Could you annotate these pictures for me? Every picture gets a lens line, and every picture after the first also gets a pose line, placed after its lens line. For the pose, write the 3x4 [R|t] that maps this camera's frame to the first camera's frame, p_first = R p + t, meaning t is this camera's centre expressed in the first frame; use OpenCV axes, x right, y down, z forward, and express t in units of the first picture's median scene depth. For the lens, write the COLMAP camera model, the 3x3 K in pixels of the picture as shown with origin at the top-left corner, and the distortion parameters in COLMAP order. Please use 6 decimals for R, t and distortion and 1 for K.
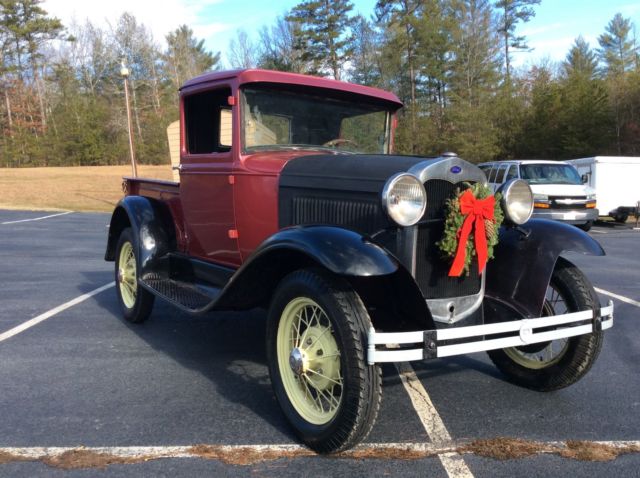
lens RADIAL K [[615.2, 0, 322.8], [0, 615.2, 240.8], [0, 0, 1]] dist [0.109631, -0.230051]
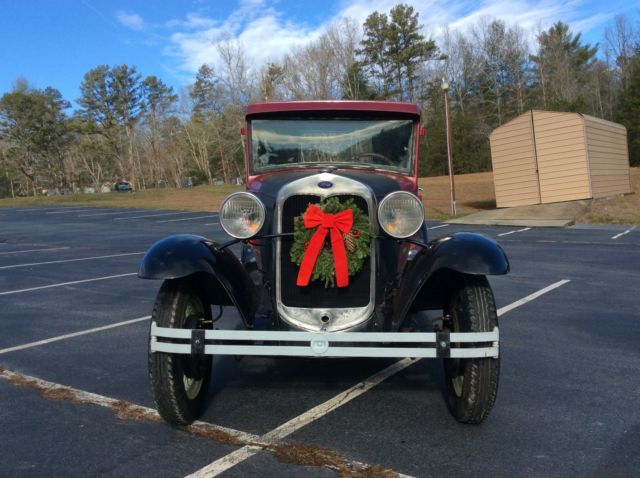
lens RADIAL K [[615.2, 0, 322.8], [0, 615.2, 240.8], [0, 0, 1]] dist [0.109631, -0.230051]
pose [[0.794030, 0.017099, -0.607638, 0.782362], [-0.020869, 0.999782, 0.000863, -0.019578], [0.607520, 0.011996, 0.794214, 0.163744]]
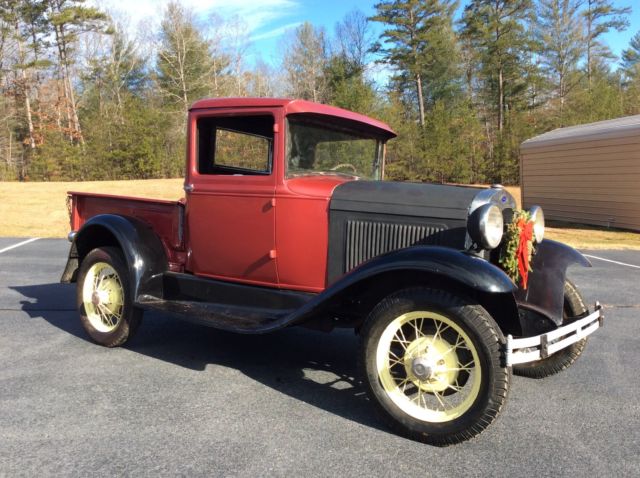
lens RADIAL K [[615.8, 0, 346.0], [0, 615.8, 239.6], [0, 0, 1]] dist [0.087104, -0.154543]
pose [[0.942647, -0.013886, 0.333501, -0.472075], [0.018413, 0.999776, -0.010417, -0.029196], [-0.333282, 0.015960, 0.942692, -0.023337]]
